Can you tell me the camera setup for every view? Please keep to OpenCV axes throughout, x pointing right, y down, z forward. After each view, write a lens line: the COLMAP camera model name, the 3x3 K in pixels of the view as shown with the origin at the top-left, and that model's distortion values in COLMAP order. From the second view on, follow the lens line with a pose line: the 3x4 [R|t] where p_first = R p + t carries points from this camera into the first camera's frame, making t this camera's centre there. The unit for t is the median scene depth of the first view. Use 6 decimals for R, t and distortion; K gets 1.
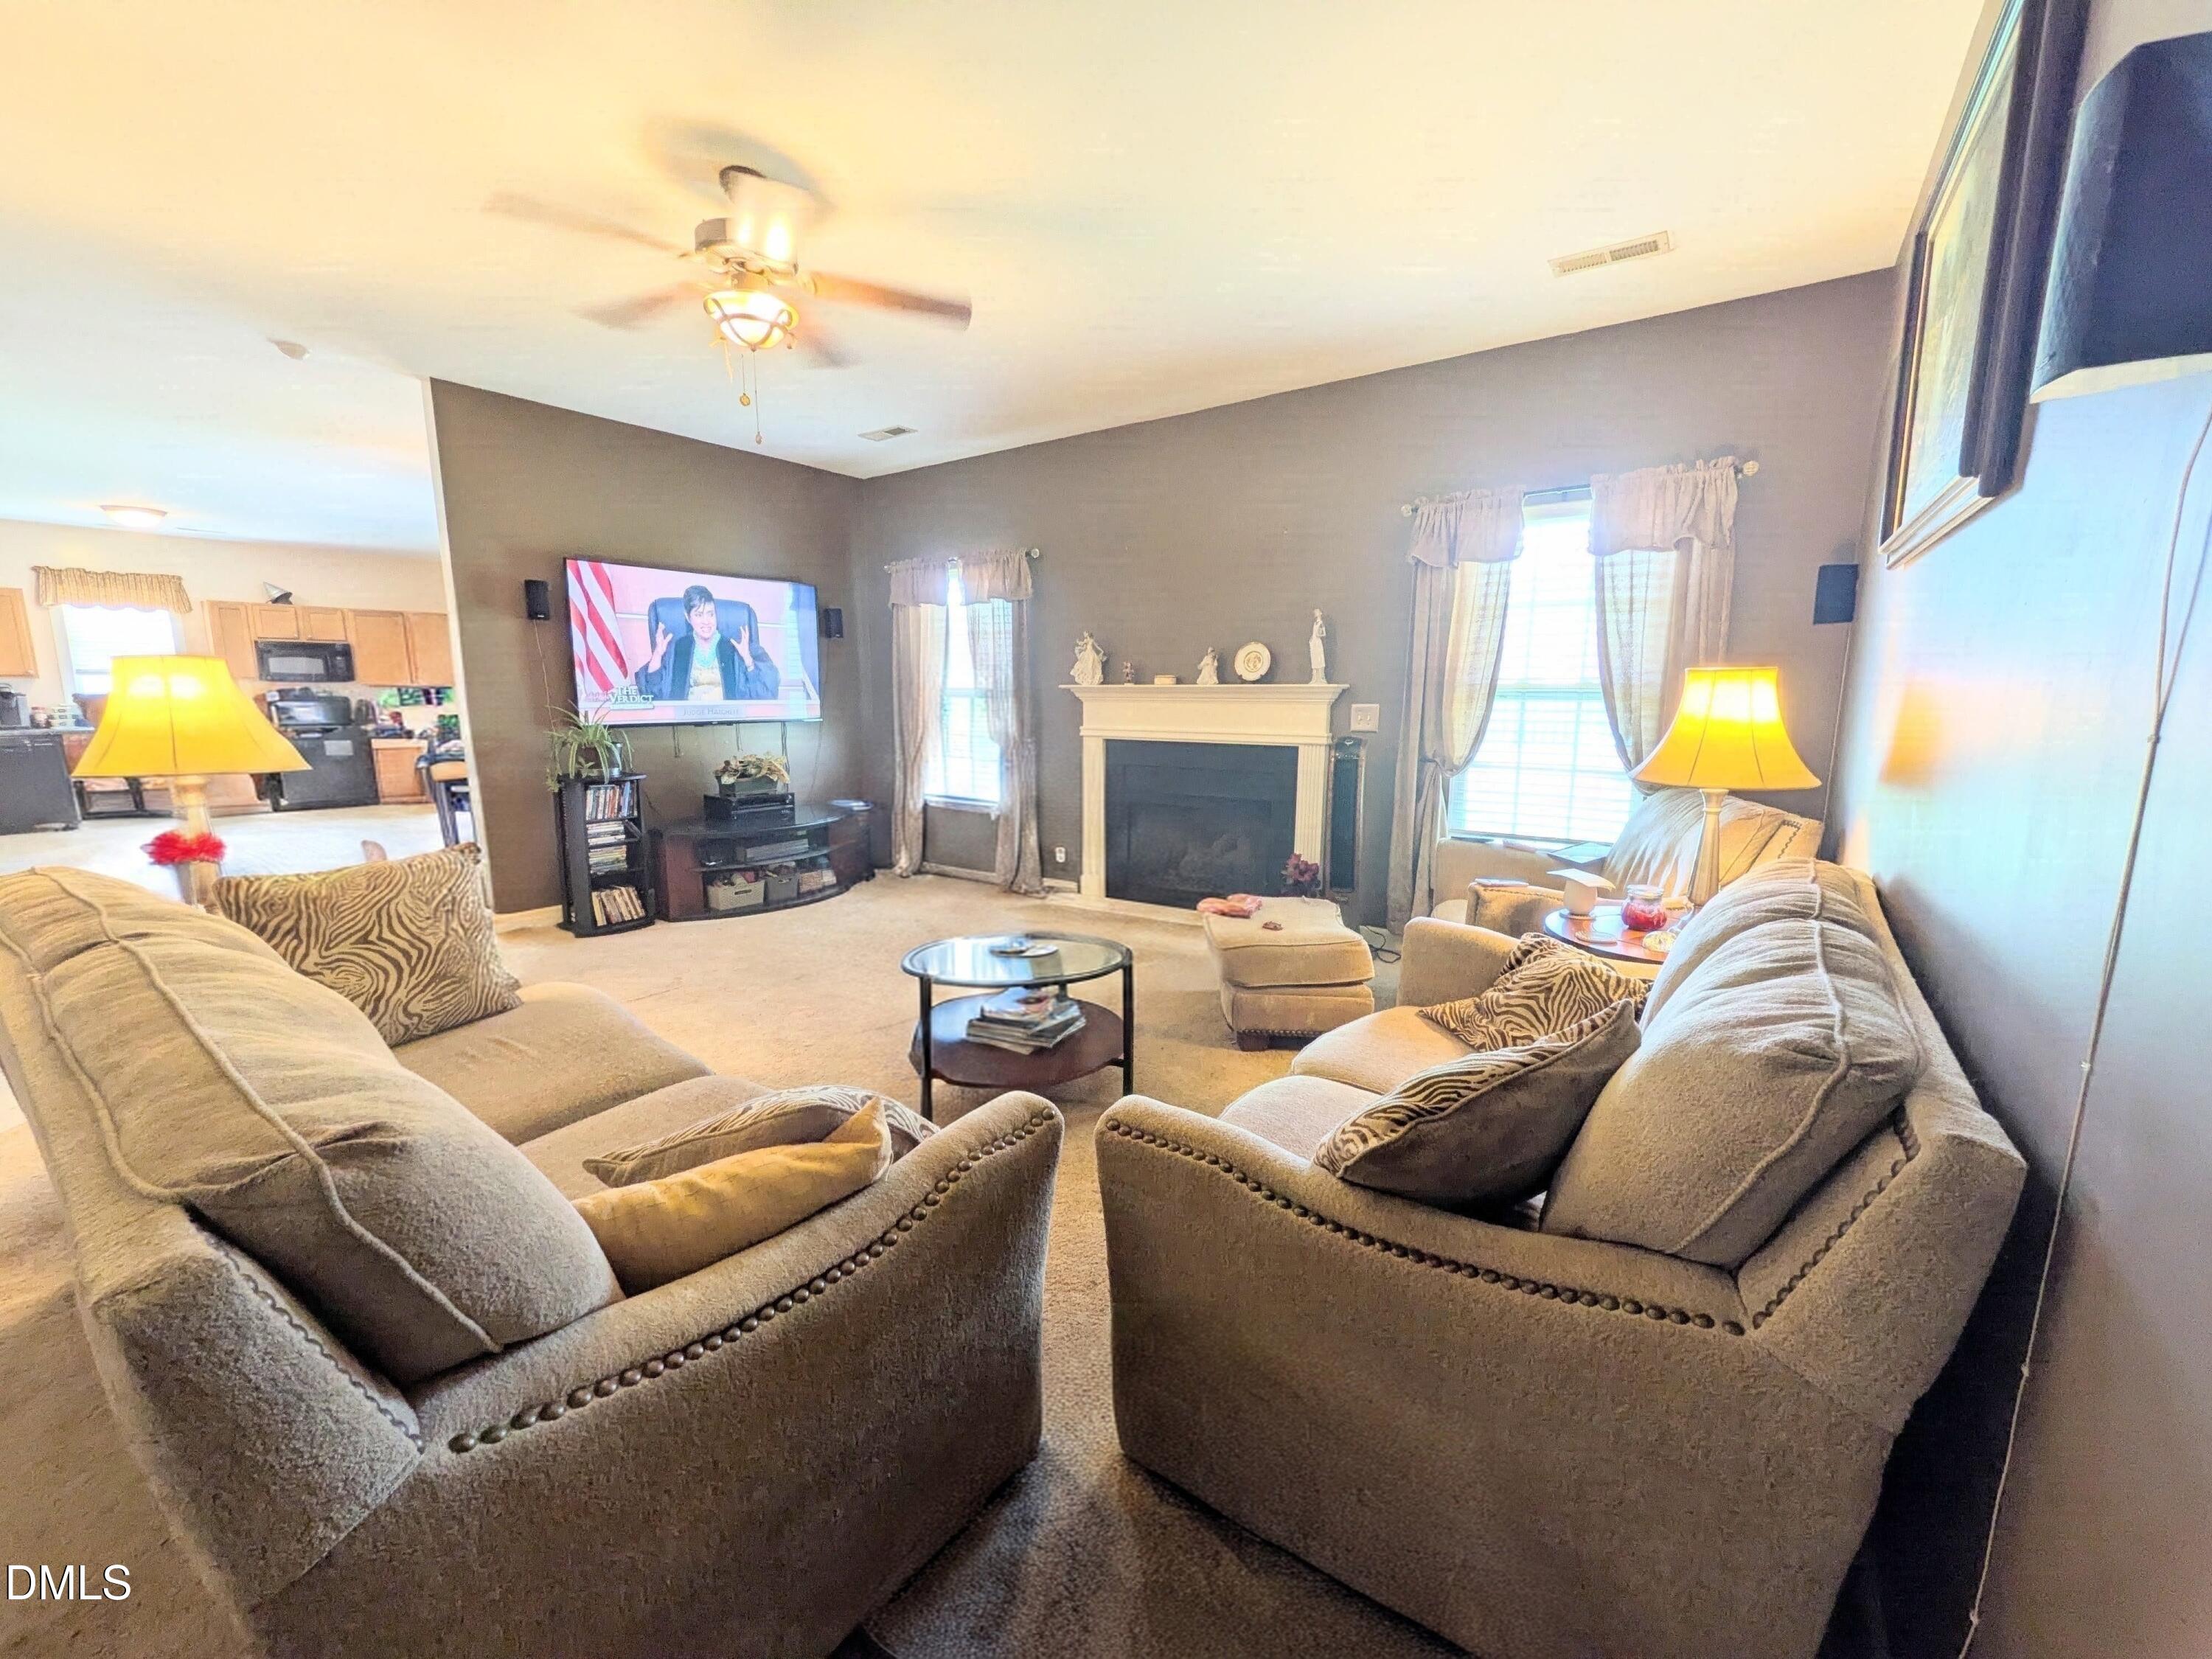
lens RADIAL K [[876.0, 0, 1106.0], [0, 876.0, 829.5], [0, 0, 1]] dist [-0.014755, -0.000081]
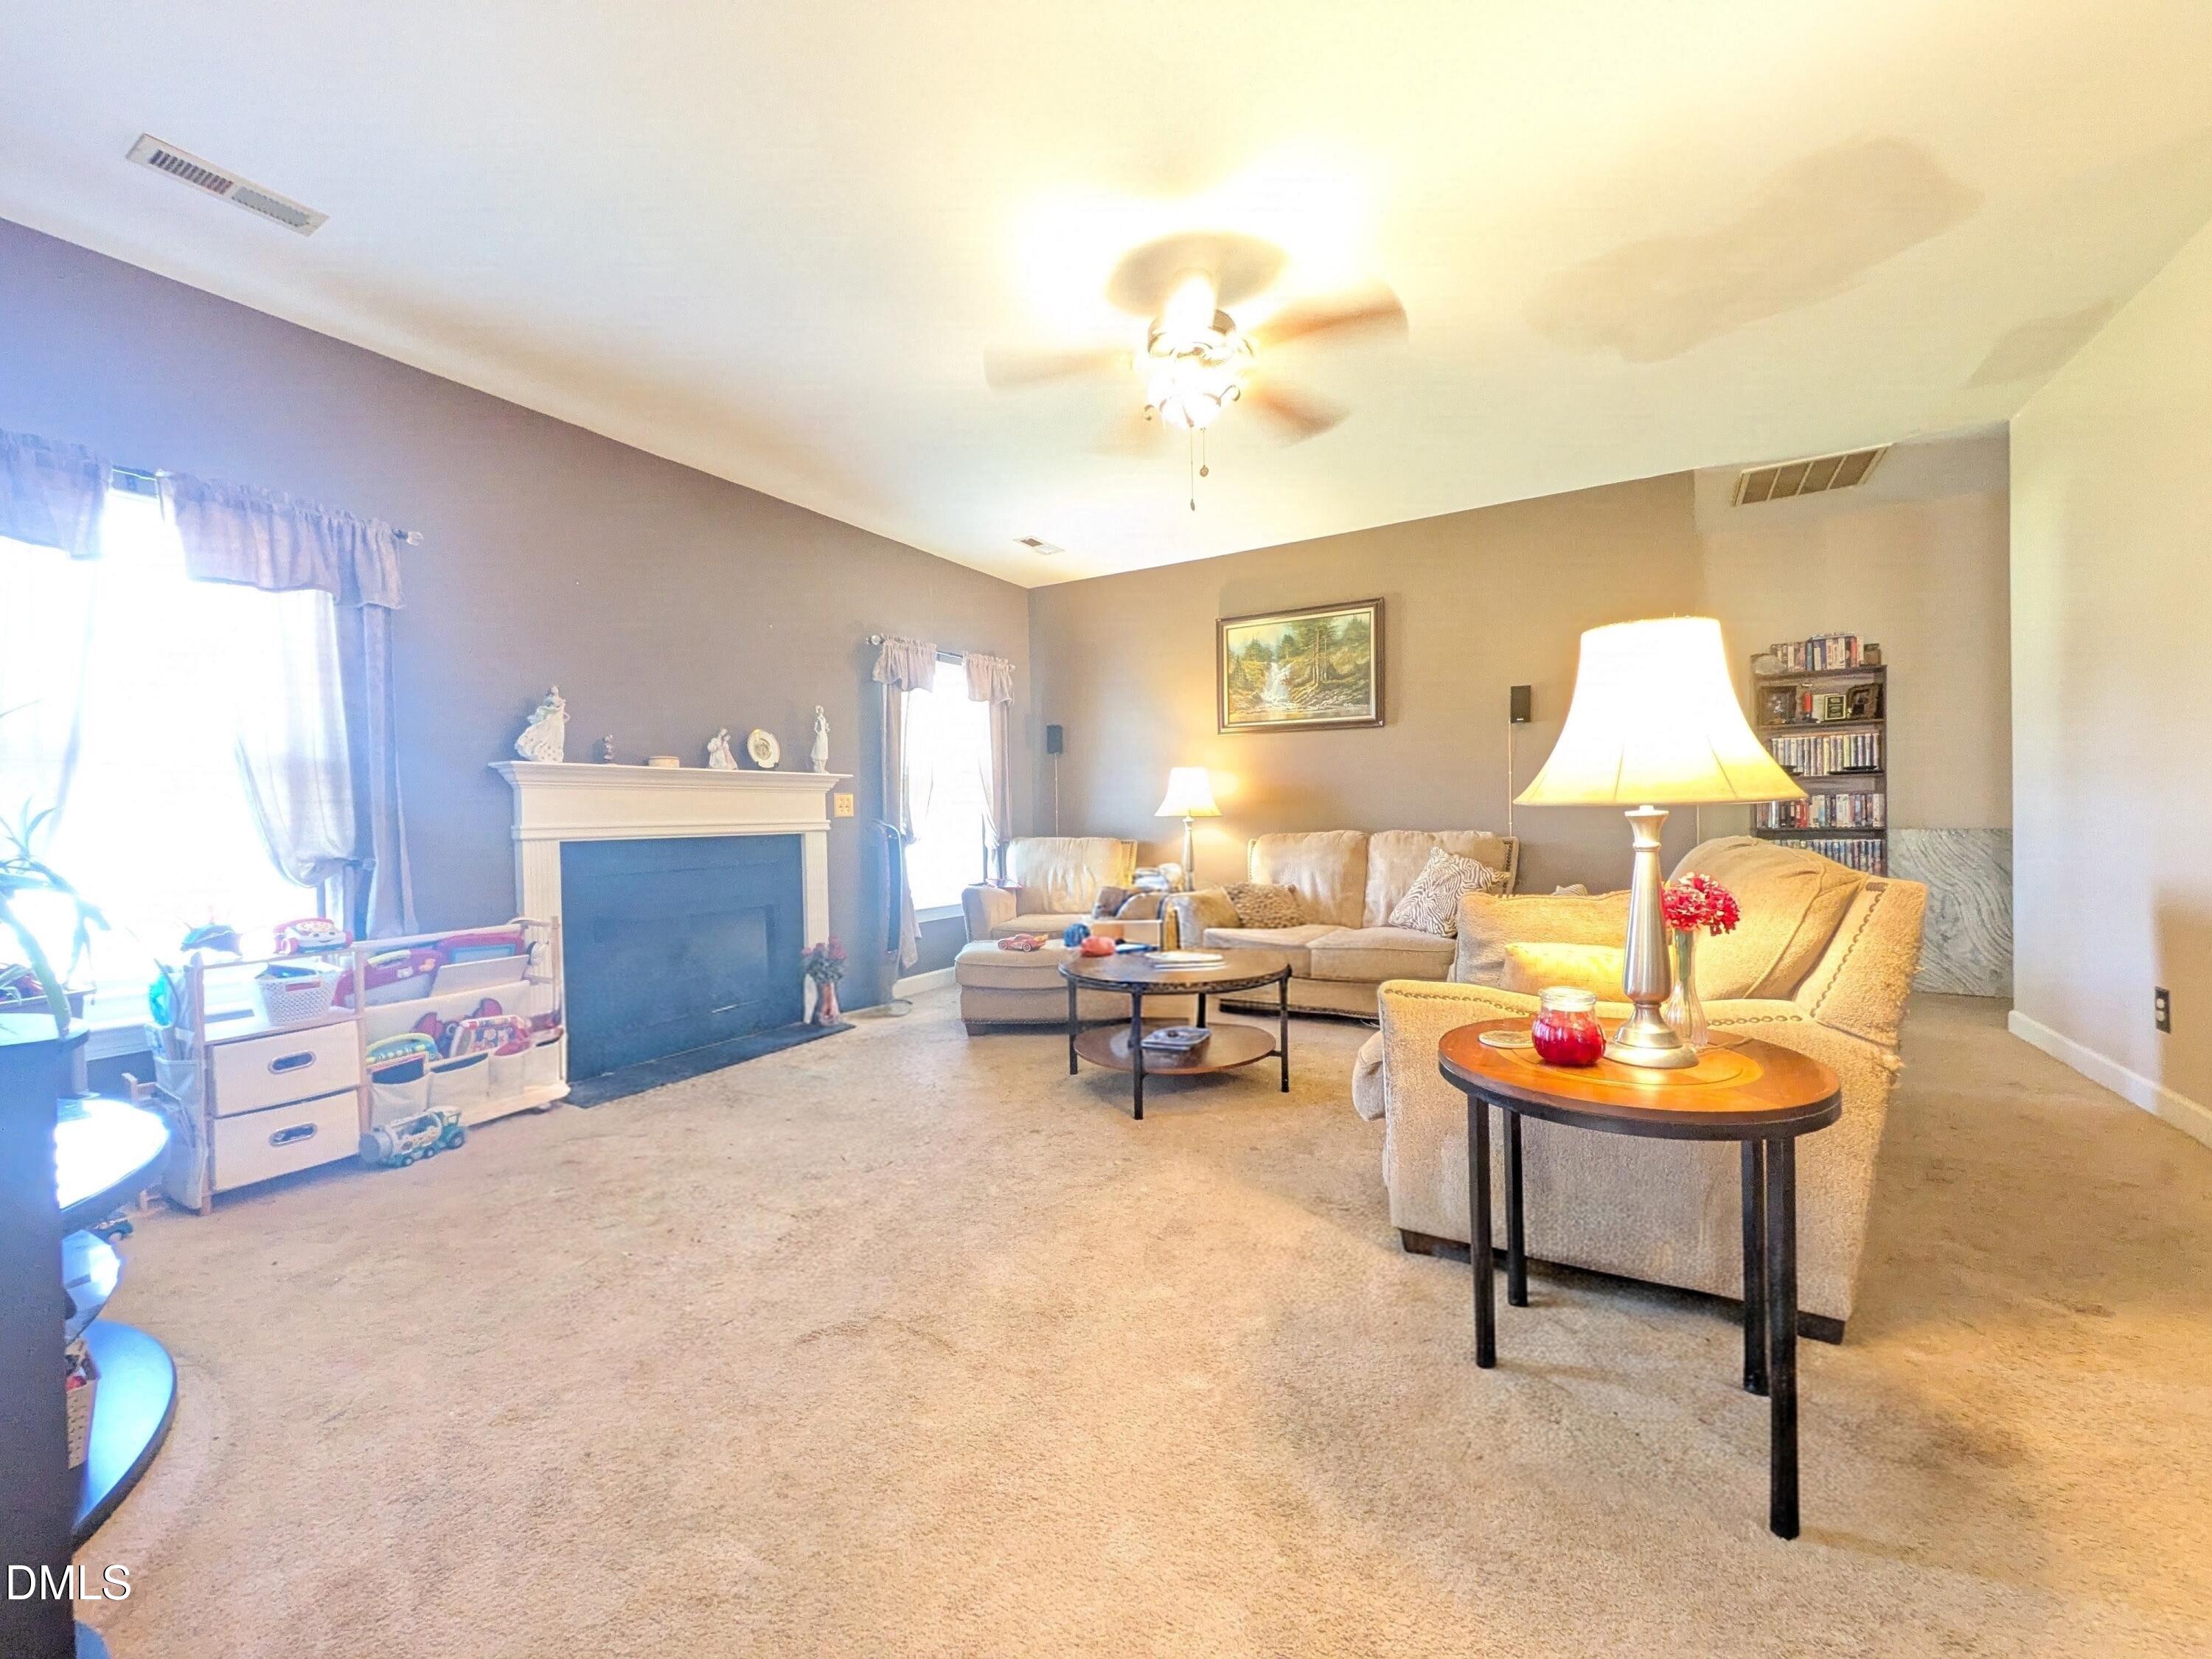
lens RADIAL K [[876.0, 0, 1106.0], [0, 876.0, 829.5], [0, 0, 1]] dist [-0.014755, -0.000081]
pose [[-0.102988, -0.015372, 0.994564, -0.827796], [0.172278, 0.984494, 0.033056, -0.071128], [-0.979650, 0.174746, -0.098743, 0.742893]]
